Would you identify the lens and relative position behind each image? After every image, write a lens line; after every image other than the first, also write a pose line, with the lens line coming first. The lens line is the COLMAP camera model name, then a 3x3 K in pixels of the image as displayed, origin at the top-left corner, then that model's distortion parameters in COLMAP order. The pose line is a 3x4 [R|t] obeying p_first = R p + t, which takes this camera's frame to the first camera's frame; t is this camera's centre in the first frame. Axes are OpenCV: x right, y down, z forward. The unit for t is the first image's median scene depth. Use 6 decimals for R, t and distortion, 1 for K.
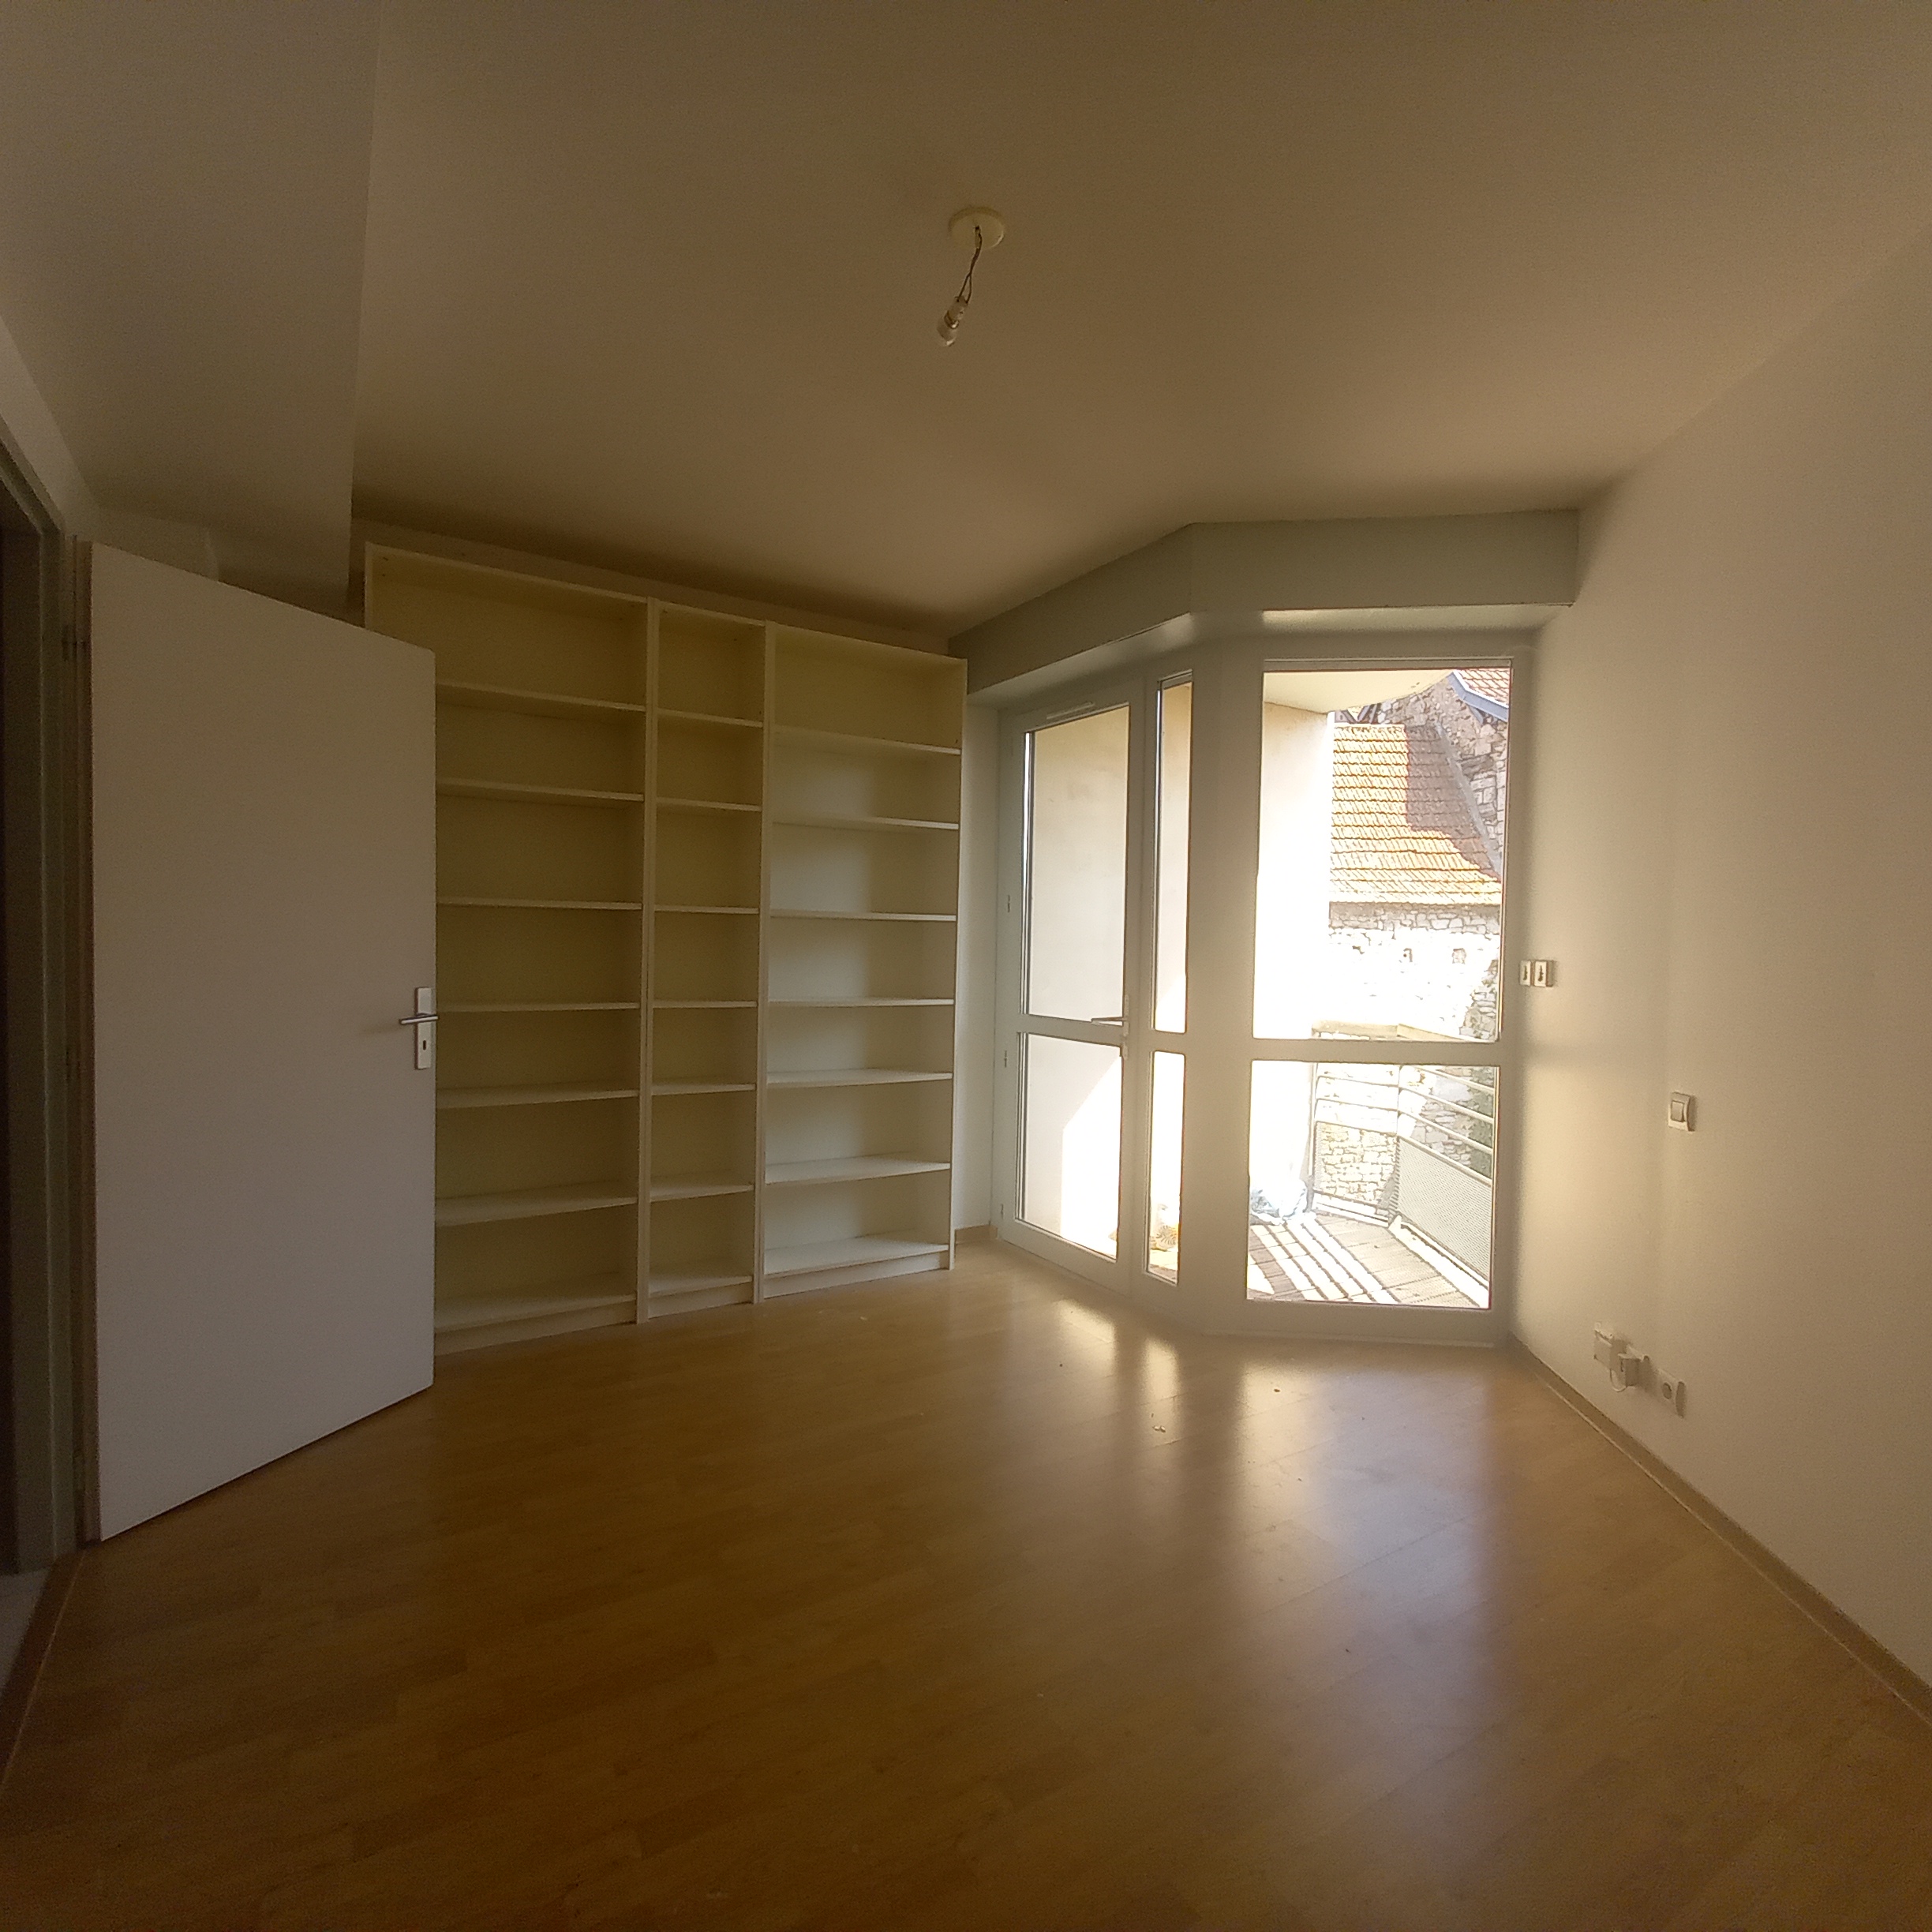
lens RADIAL K [[1008.9, 0, 950.6], [0, 1008.9, 966.5], [0, 0, 1]] dist [0.000464, -0.000519]
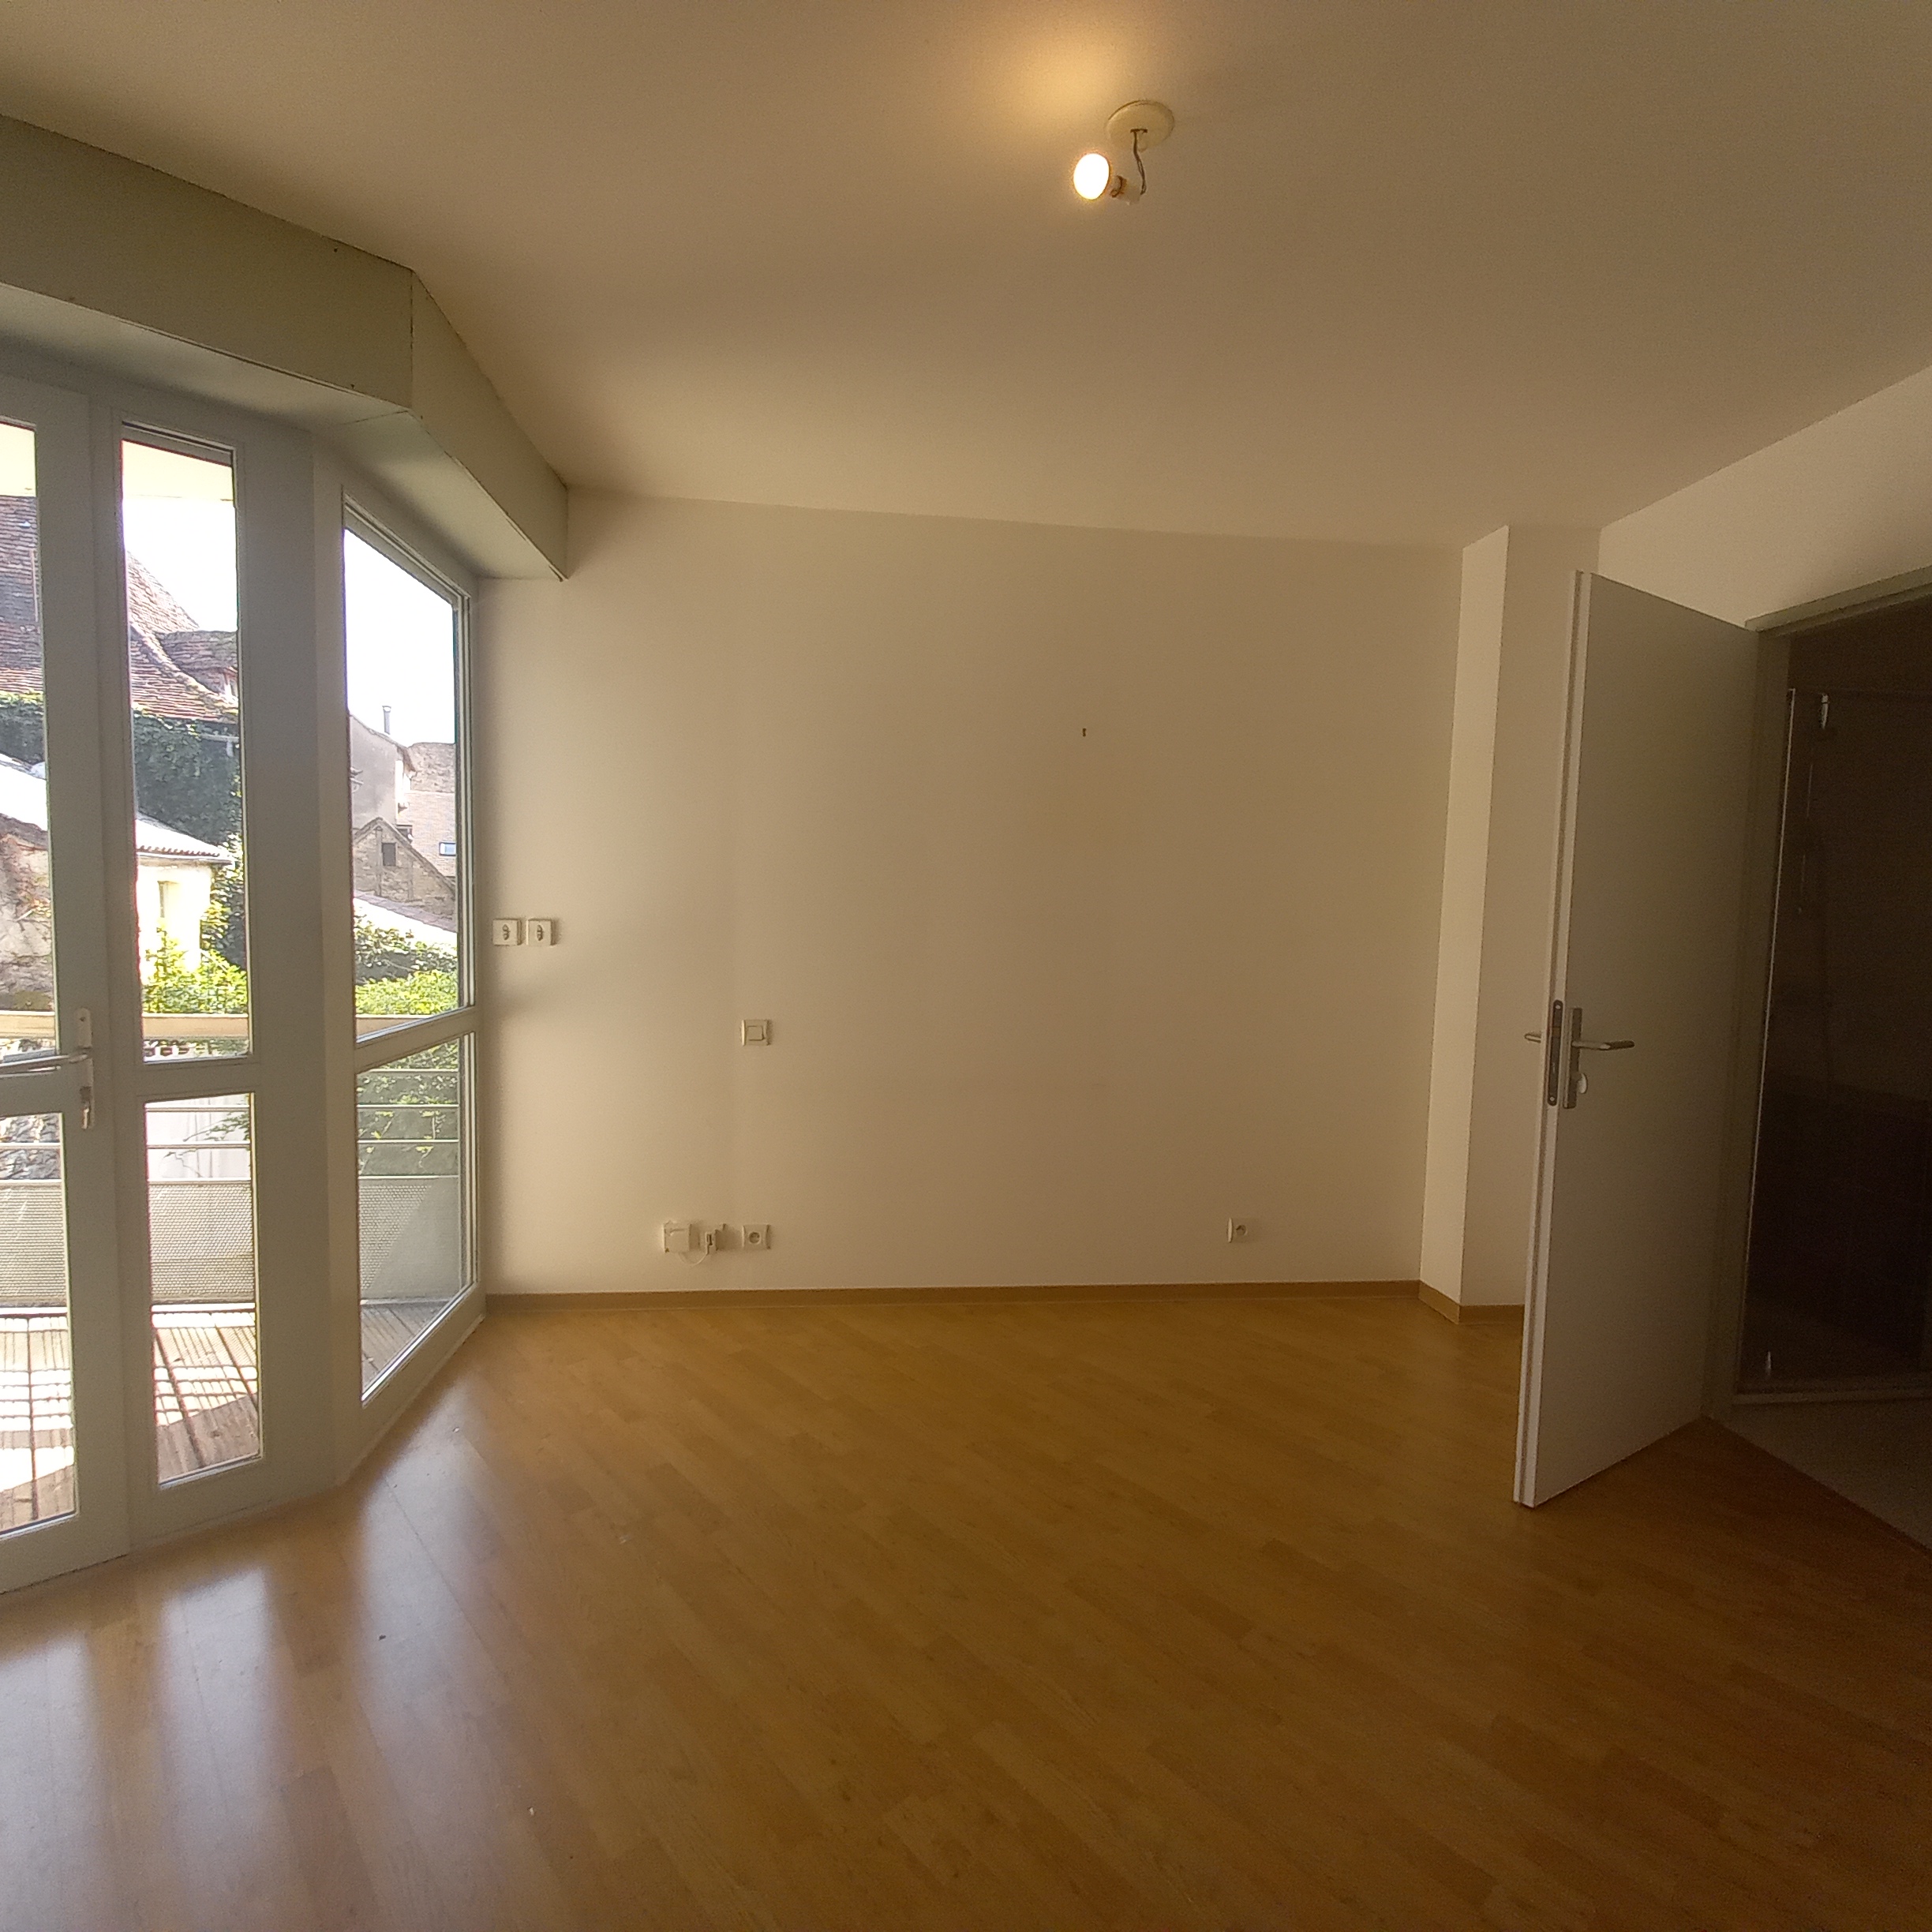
lens RADIAL K [[1008.9, 0, 950.6], [0, 1008.9, 966.5], [0, 0, 1]] dist [0.000464, -0.000519]
pose [[-0.191659, -0.089781, 0.977347, -0.495880], [0.001032, 0.995788, 0.091678, -0.051659], [-0.981461, 0.018580, -0.190759, 0.783191]]
